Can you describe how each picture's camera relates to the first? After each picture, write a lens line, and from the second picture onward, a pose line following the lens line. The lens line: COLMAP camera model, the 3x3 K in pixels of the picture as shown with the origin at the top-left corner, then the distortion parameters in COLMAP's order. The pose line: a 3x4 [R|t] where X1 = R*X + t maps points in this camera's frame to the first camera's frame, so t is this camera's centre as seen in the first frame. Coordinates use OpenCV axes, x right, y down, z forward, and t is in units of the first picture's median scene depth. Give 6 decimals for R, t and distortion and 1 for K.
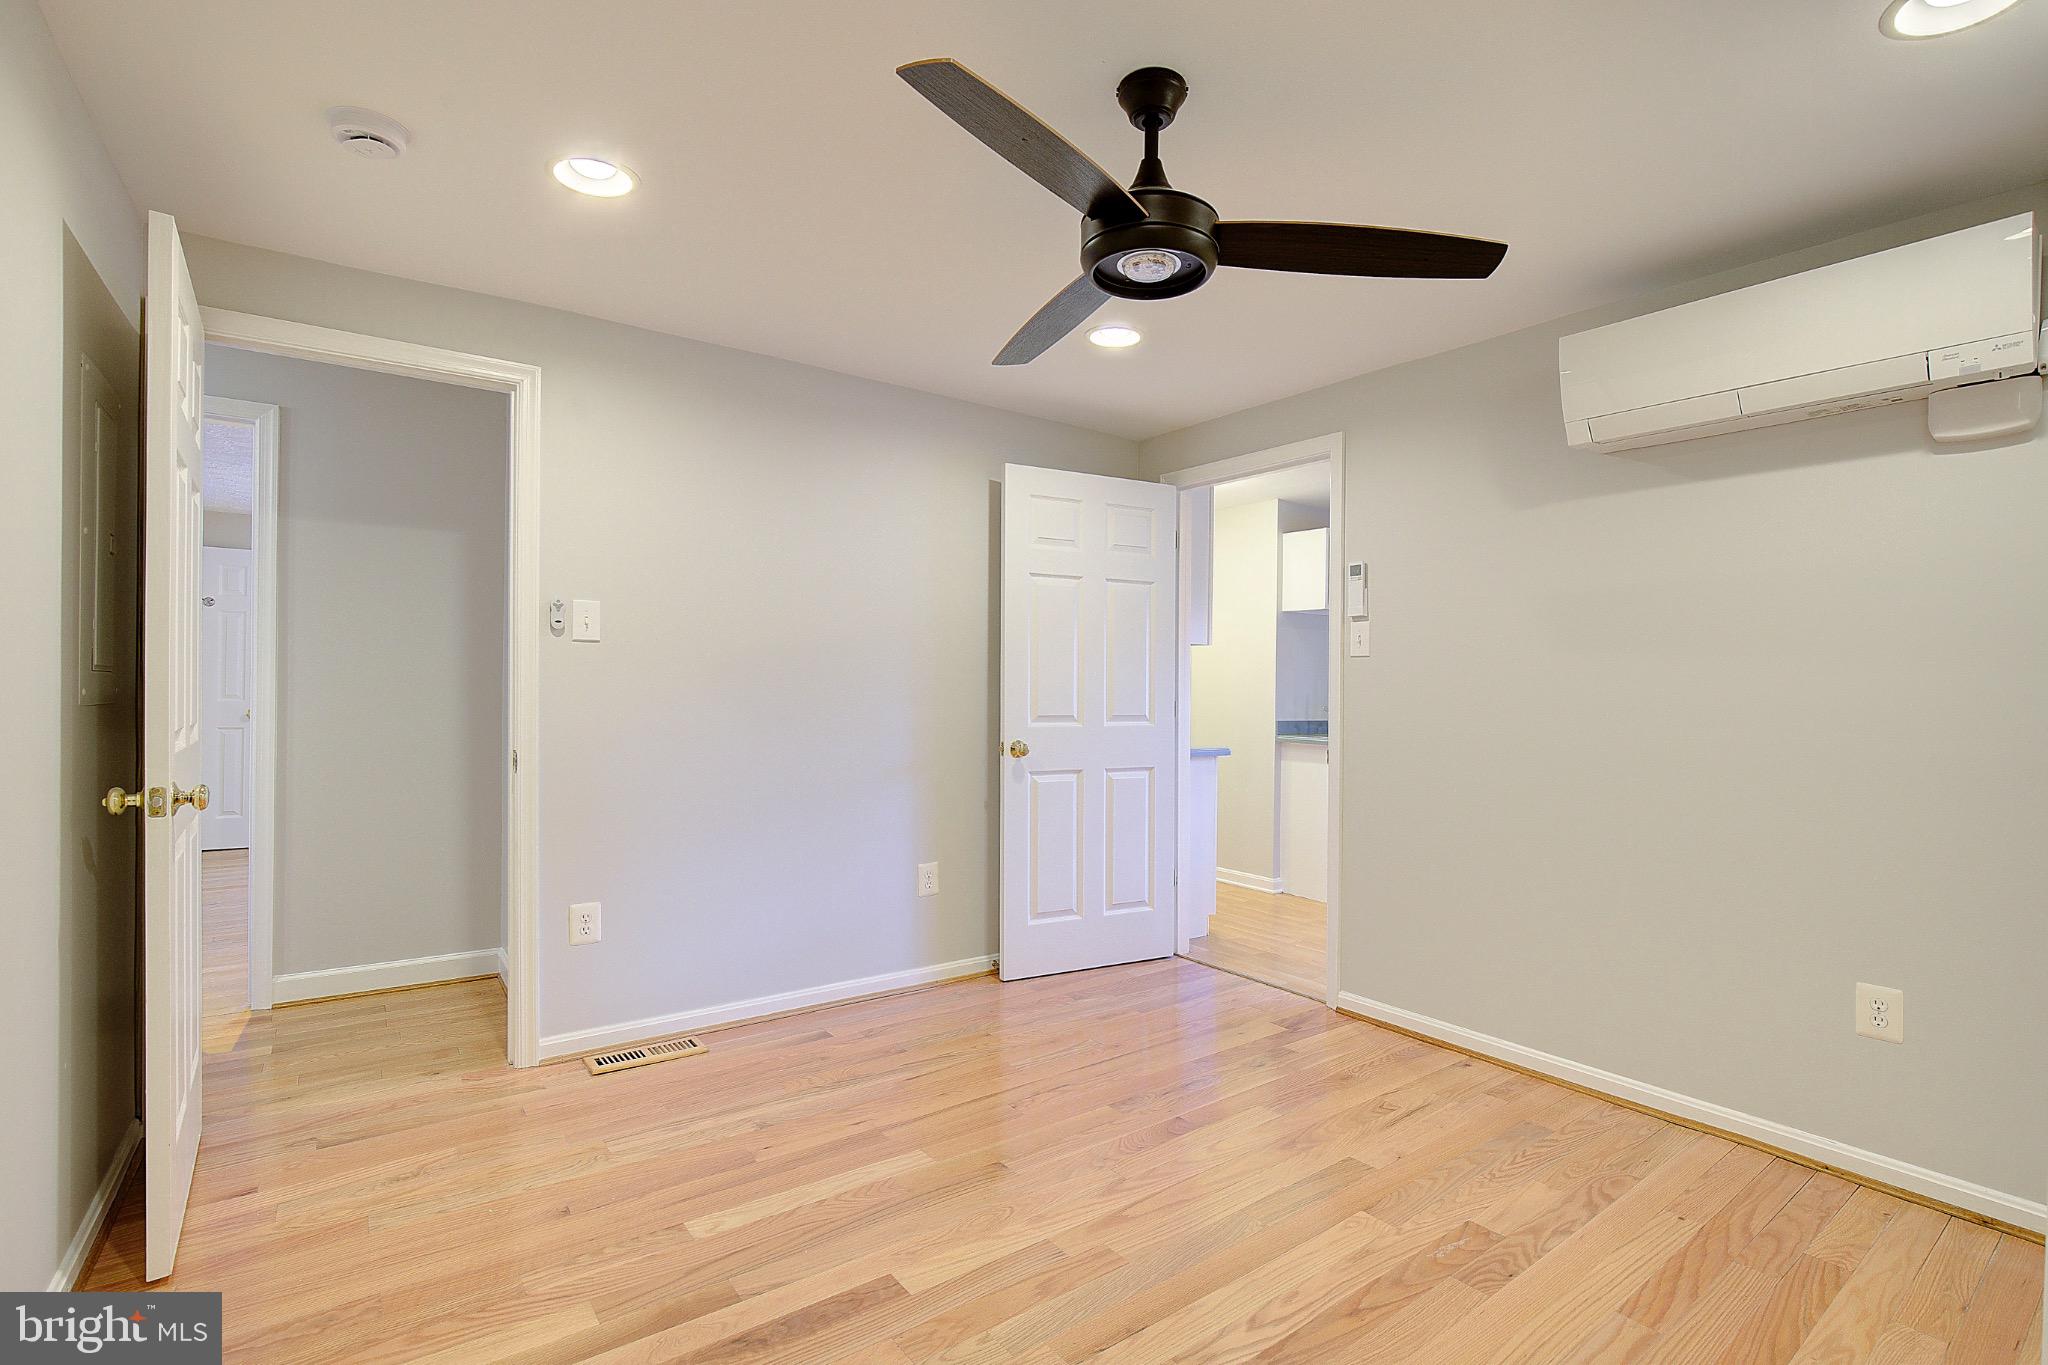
lens RADIAL K [[925.6, 0, 1019.0], [0, 925.6, 701.6], [0, 0, 1]] dist [0.001326, 0.000220]
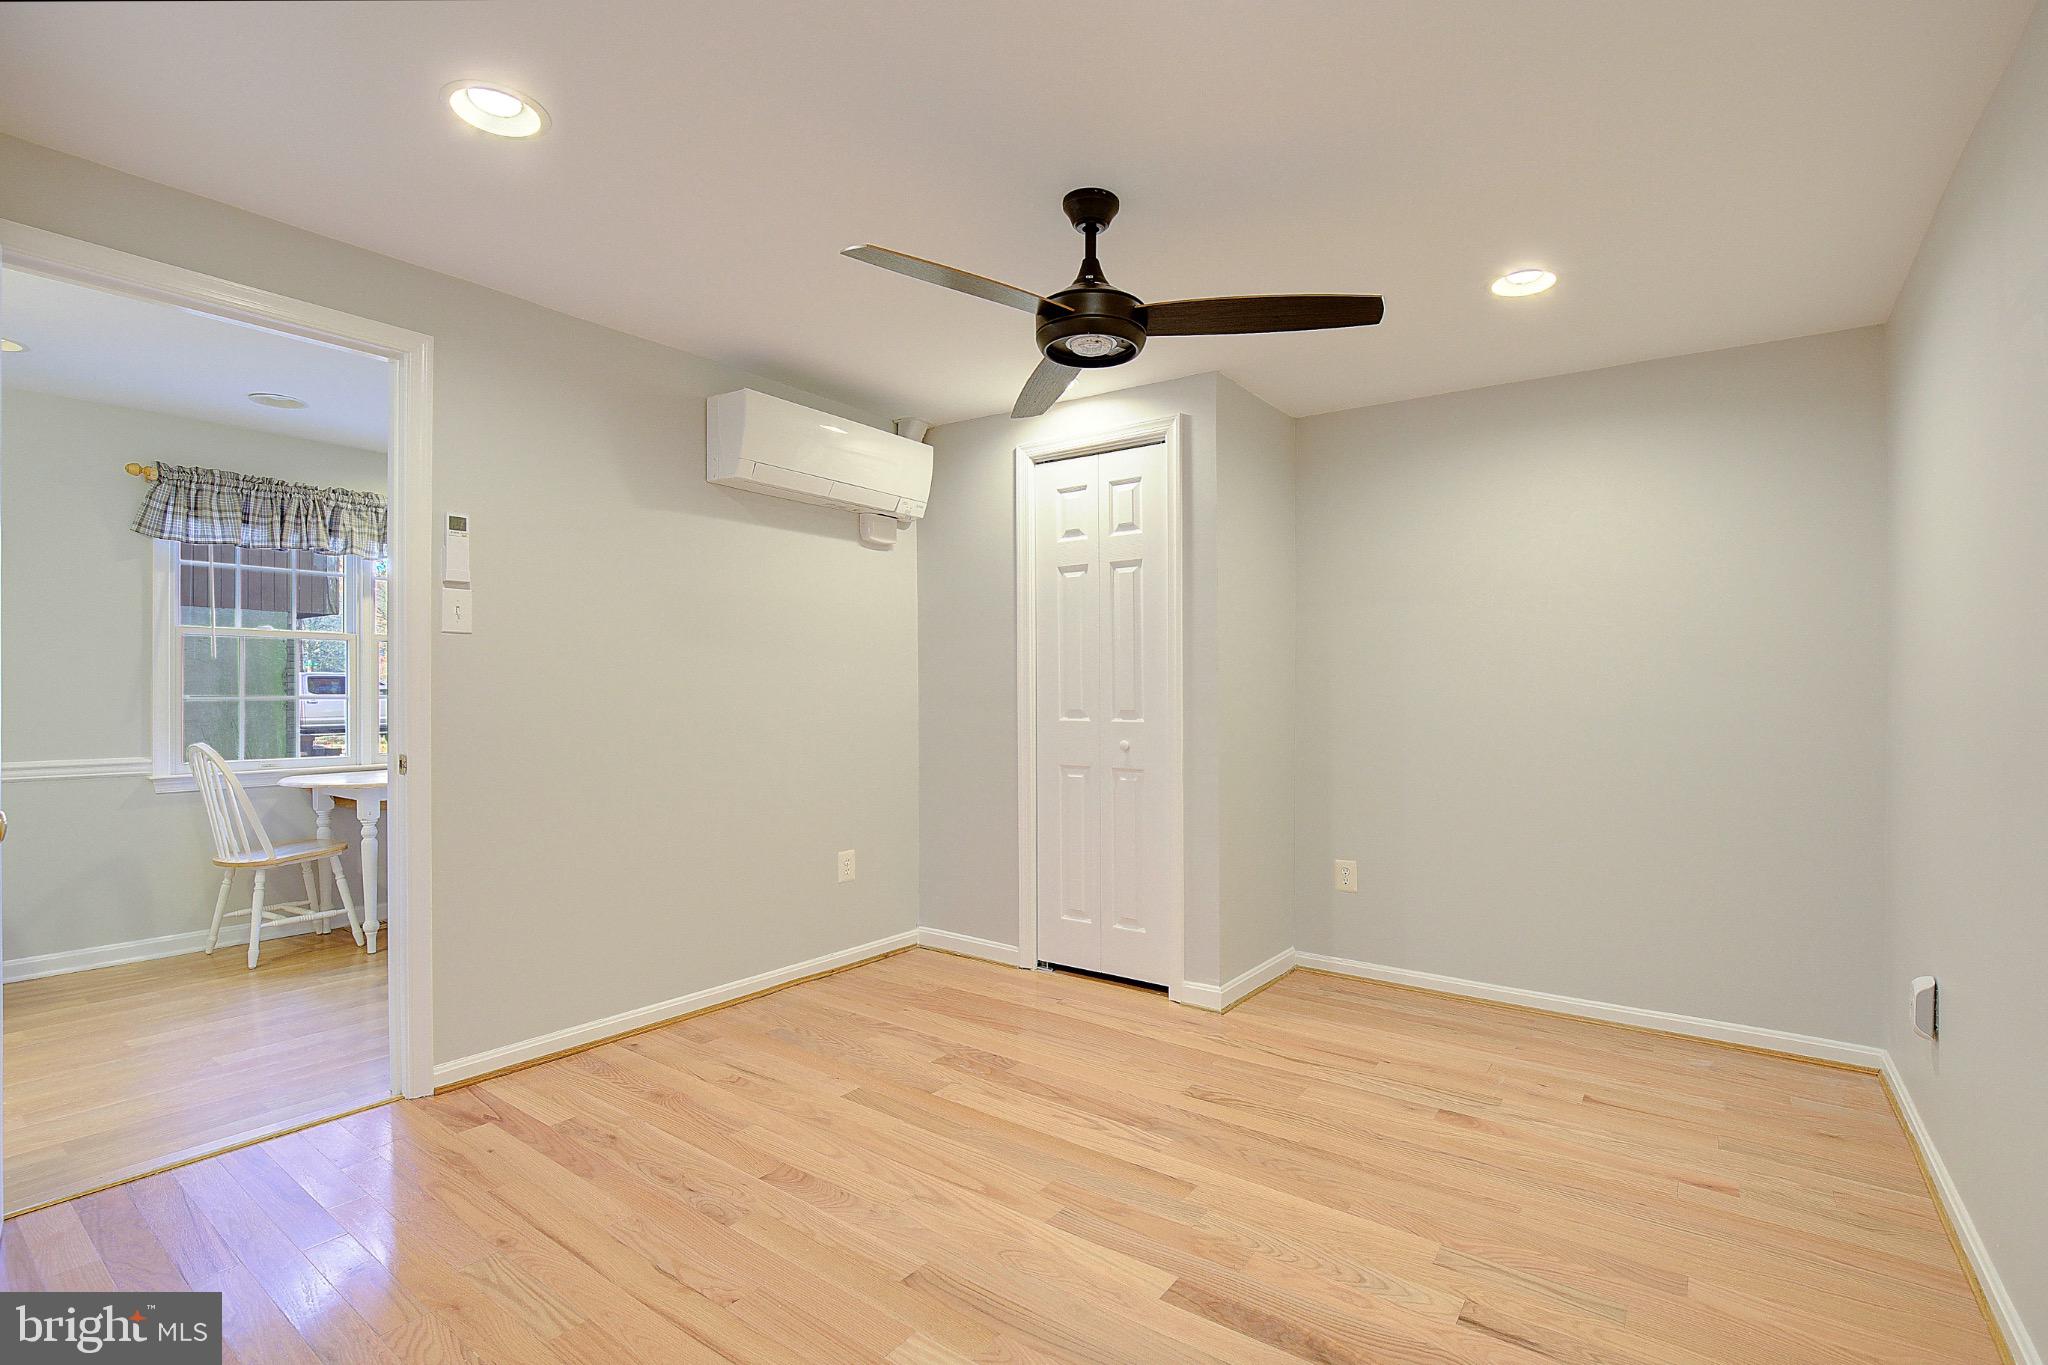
lens RADIAL K [[953.3, 0, 1053.5], [0, 953.3, 676.6], [0, 0, 1]] dist [-0.015279, 0.000874]
pose [[-0.296704, -0.003185, 0.954964, -0.850095], [0.004039, 0.999981, 0.004591, -0.019259], [-0.954961, 0.005219, -0.296686, 1.144734]]
